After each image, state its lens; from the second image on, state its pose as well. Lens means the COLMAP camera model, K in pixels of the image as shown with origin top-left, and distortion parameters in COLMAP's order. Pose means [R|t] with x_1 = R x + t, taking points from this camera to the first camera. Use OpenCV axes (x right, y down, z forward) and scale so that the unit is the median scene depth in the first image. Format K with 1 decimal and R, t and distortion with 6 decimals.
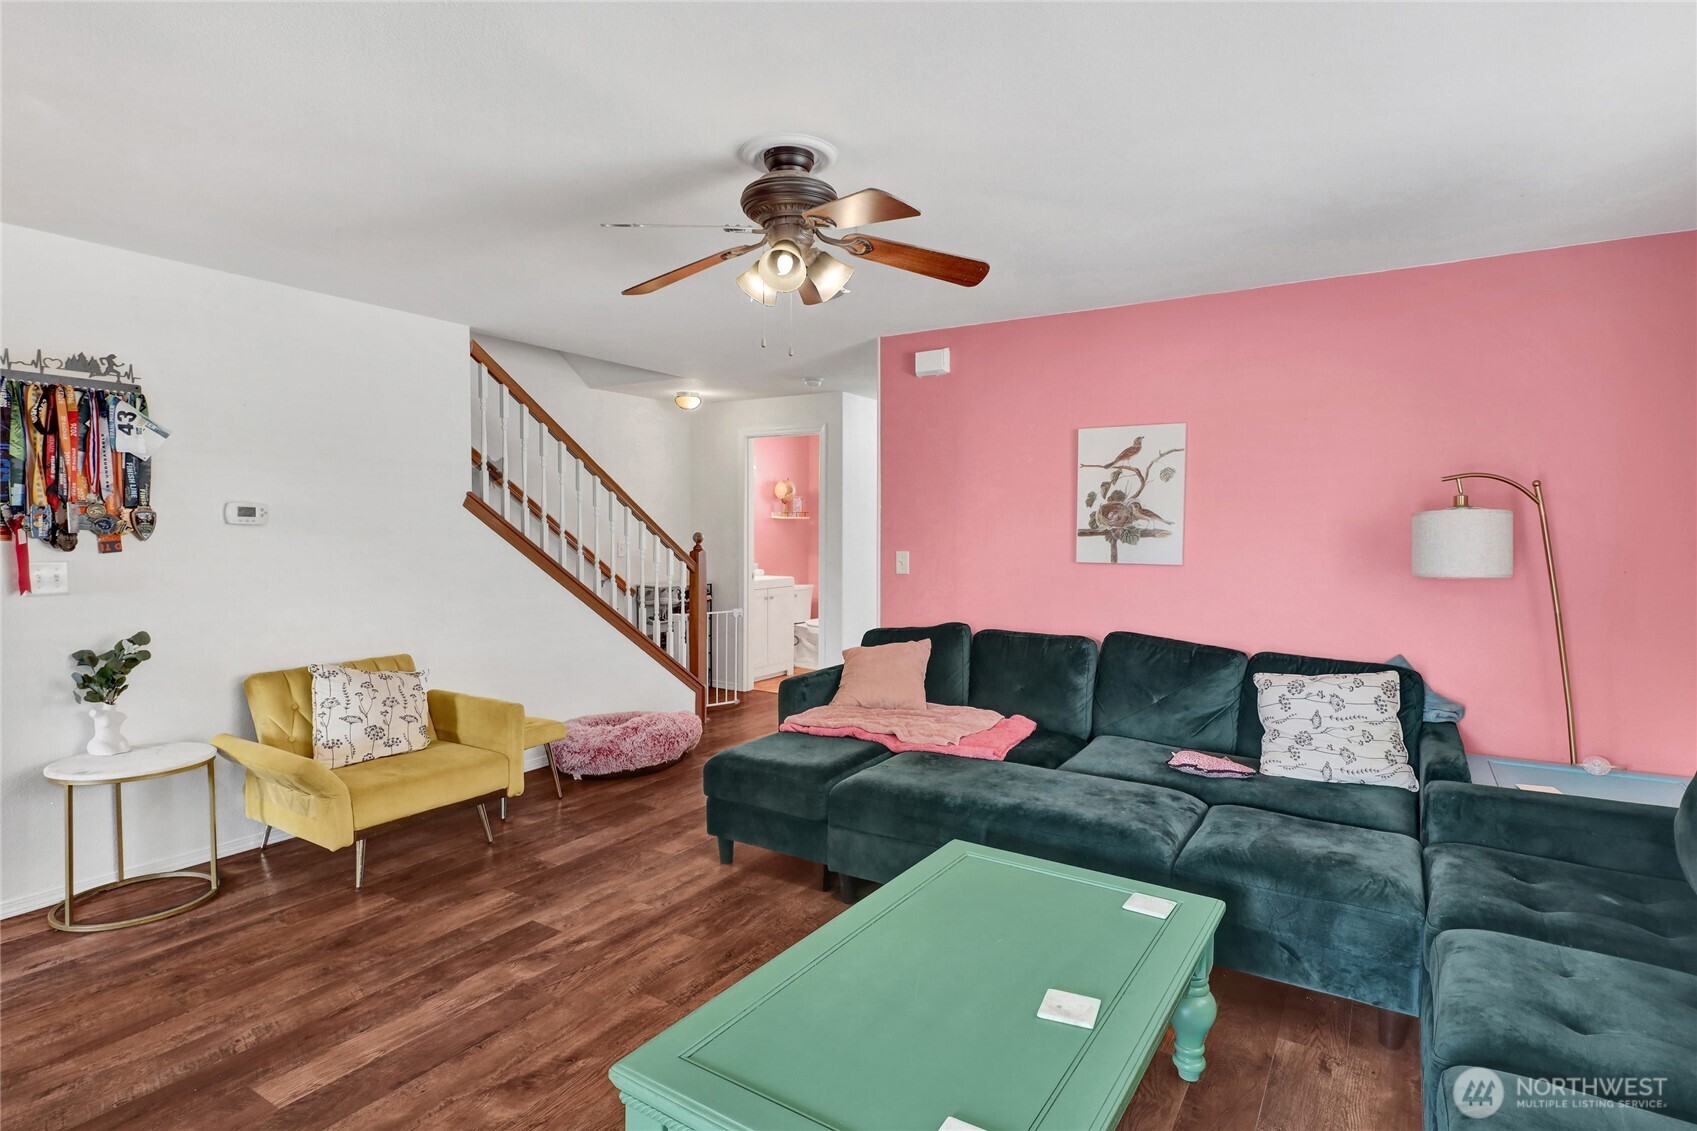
lens RADIAL K [[845.1, 0, 846.7], [0, 845.1, 553.4], [0, 0, 1]] dist [0.005823, -0.003962]
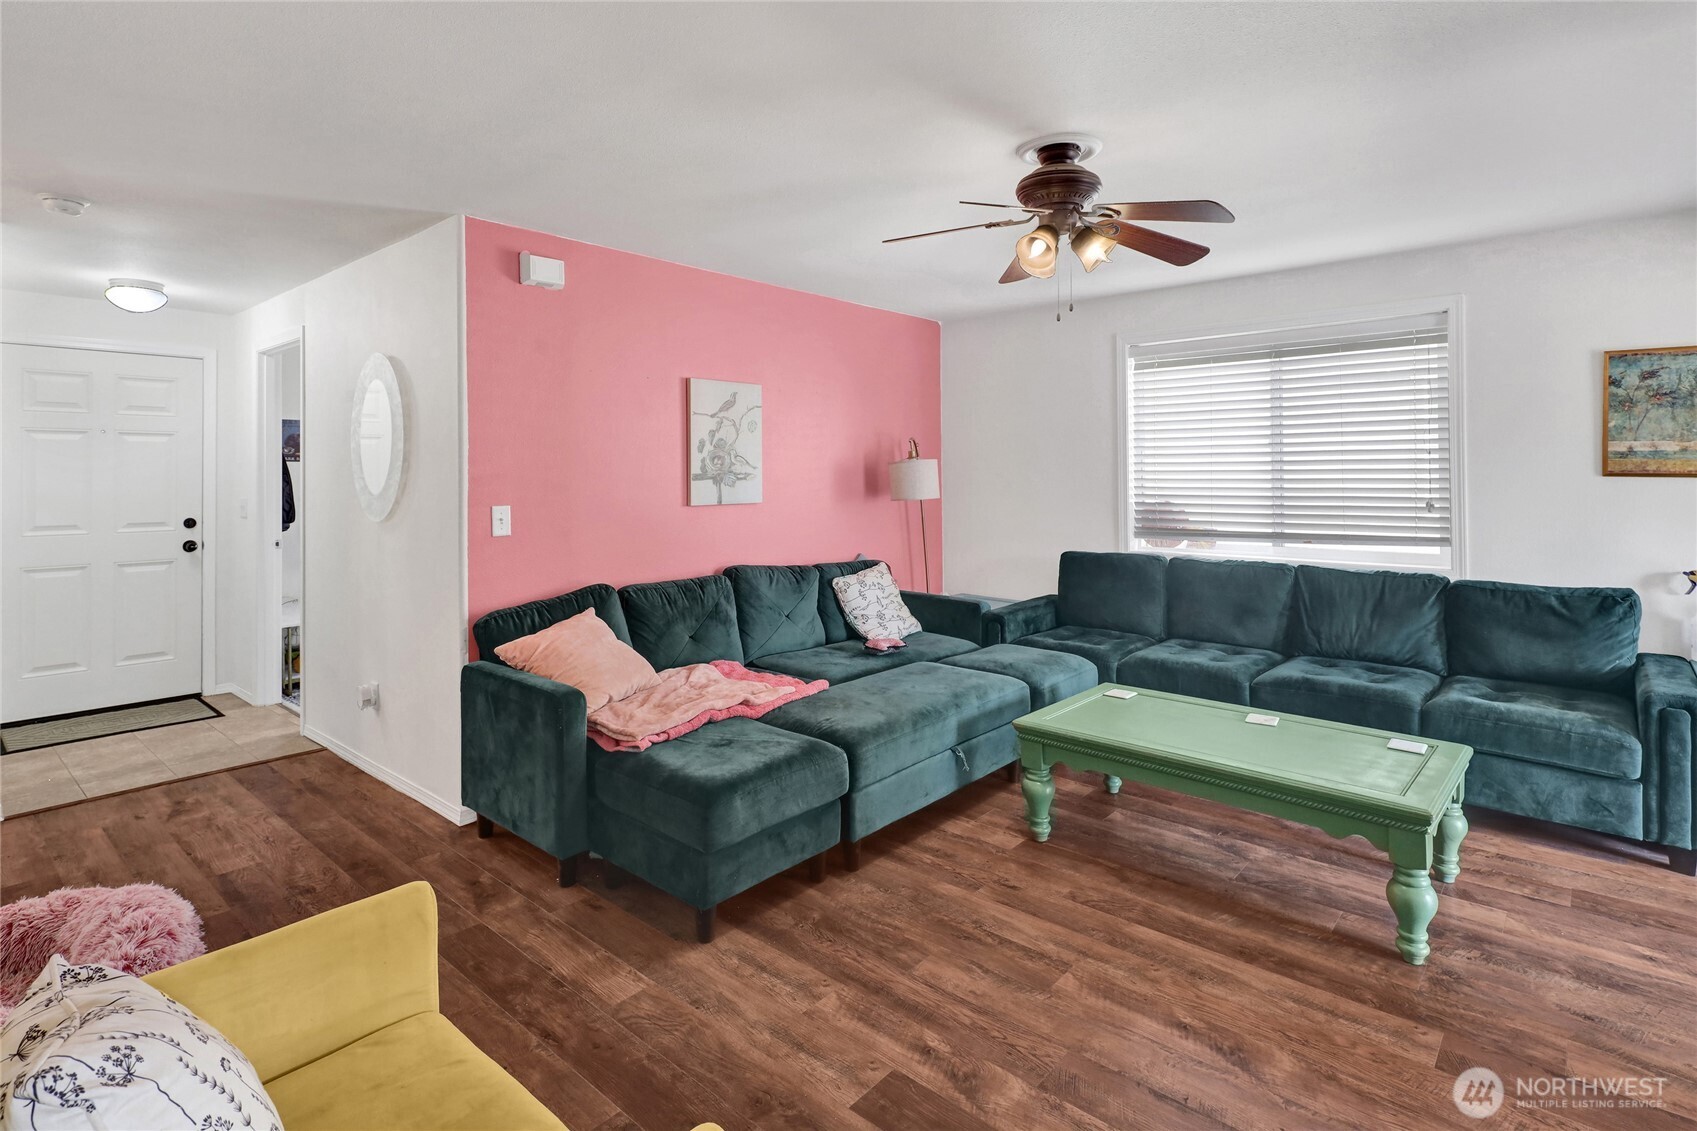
lens RADIAL K [[845.1, 0, 847.5], [0, 845.1, 468.8], [0, 0, 1]] dist [0.005823, -0.003962]
pose [[0.154918, -0.001096, 0.987927, -0.895725], [0.036815, 0.999311, -0.004664, -0.028695], [-0.987241, 0.037093, 0.154852, 0.809402]]
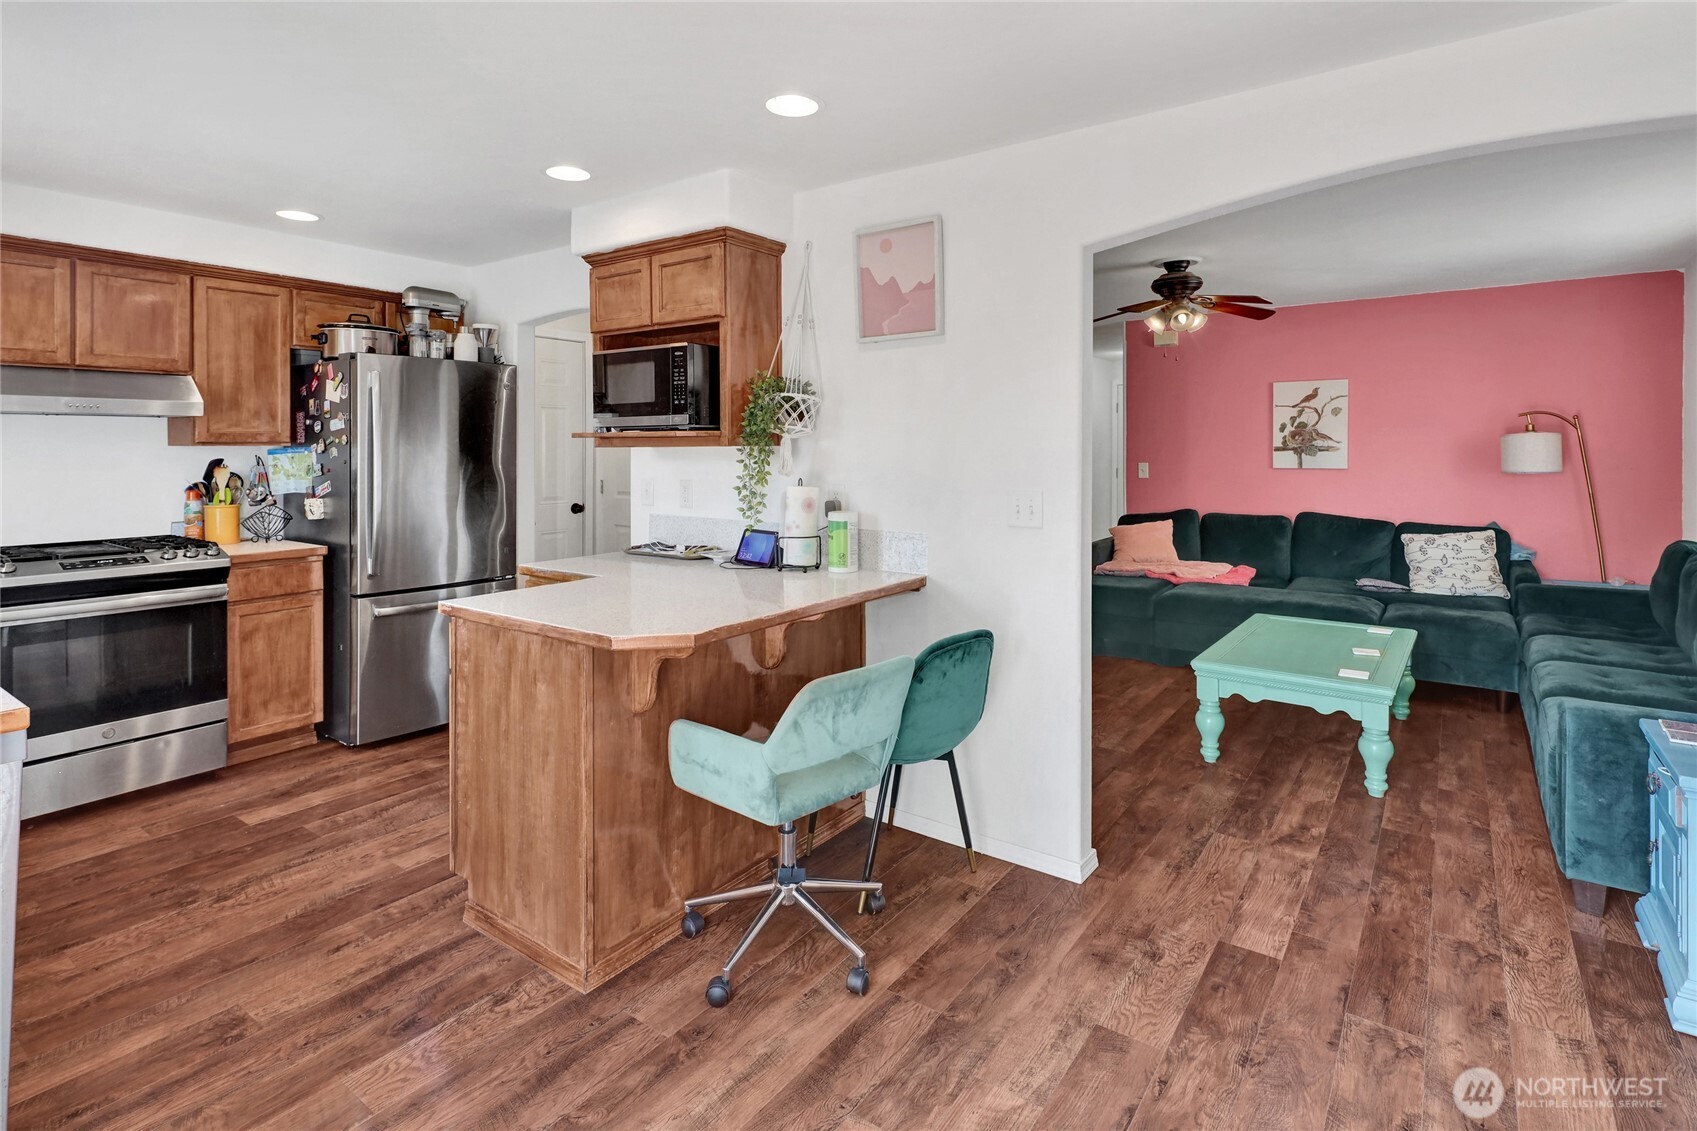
lens RADIAL K [[845.1, 0, 851.9], [0, 845.1, 445.2], [0, 0, 1]] dist [0.005823, -0.003962]
pose [[0.998886, -0.011826, -0.045683, -0.532423], [0.010282, 0.999373, -0.033894, 0.016220], [0.046055, 0.033386, 0.998381, -0.726273]]
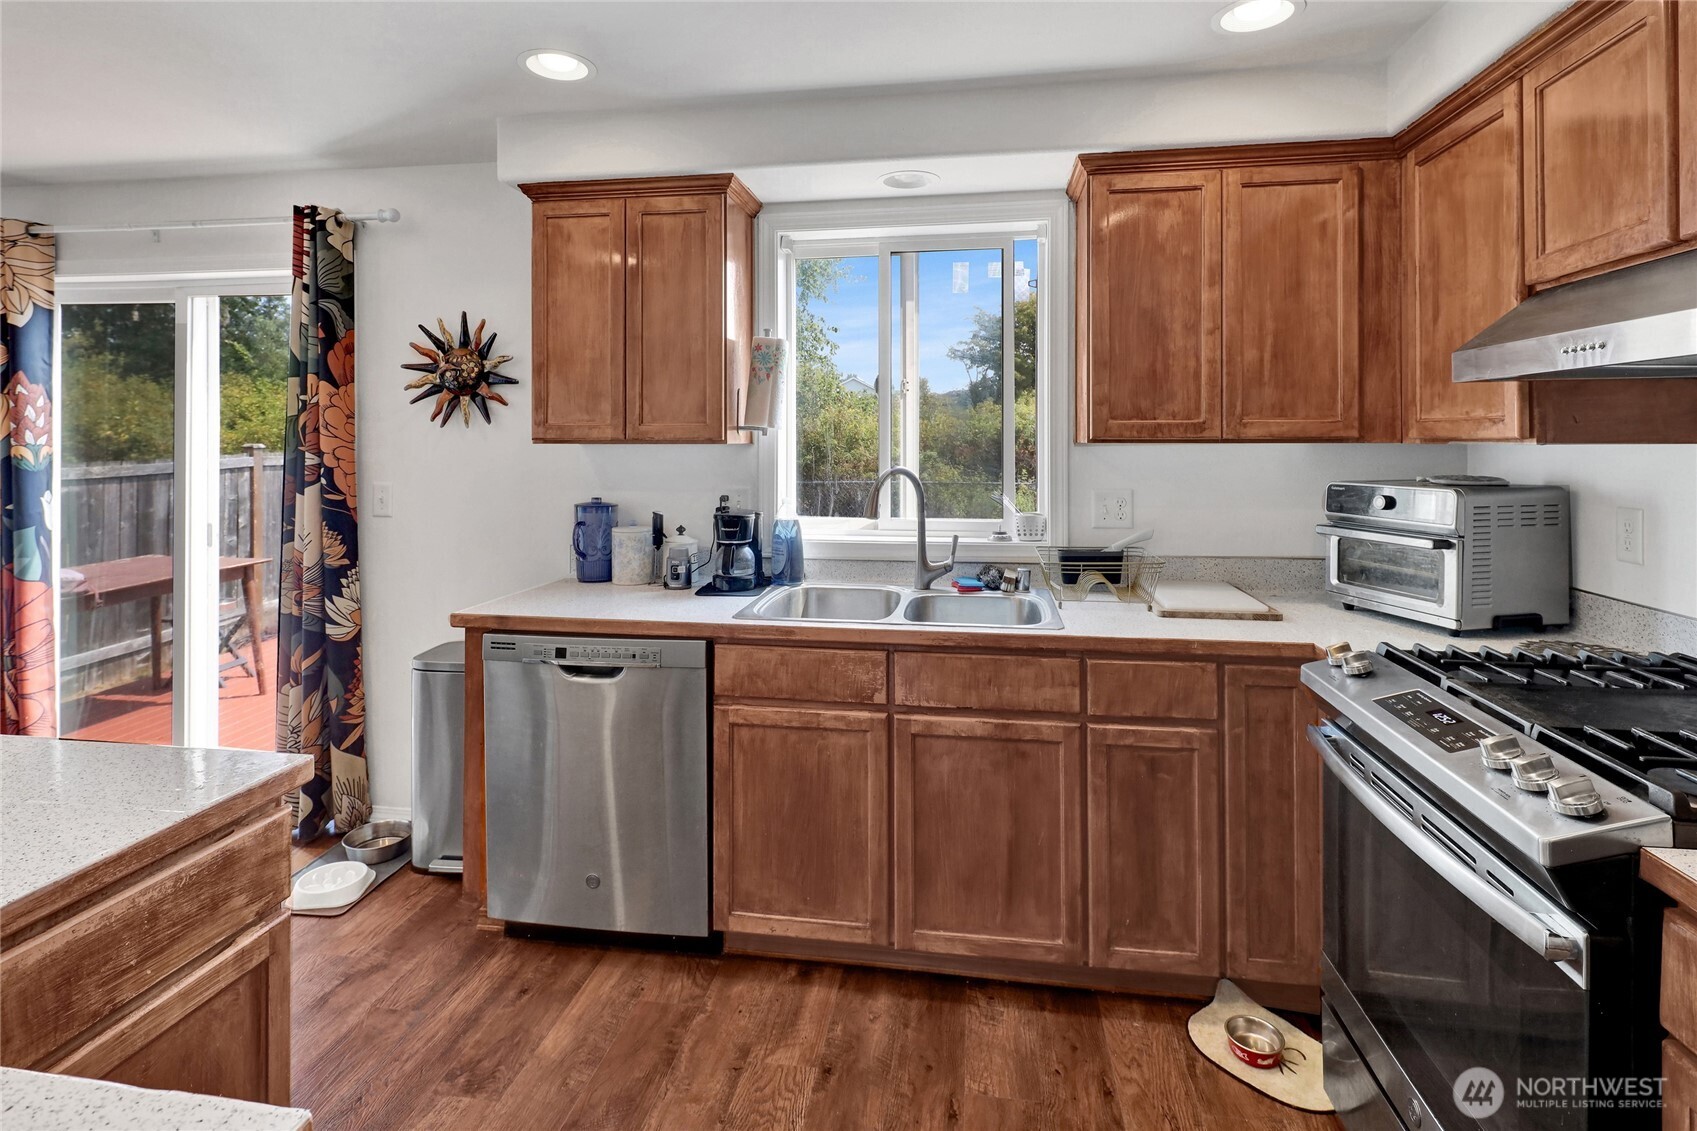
lens RADIAL K [[845.1, 0, 849.2], [0, 845.1, 431.3], [0, 0, 1]] dist [0.005823, -0.003962]
pose [[-0.913548, -0.015803, -0.406423, -1.013910], [-0.022054, 0.999700, 0.010701, -0.031261], [0.406132, 0.018739, -0.913622, 0.502093]]
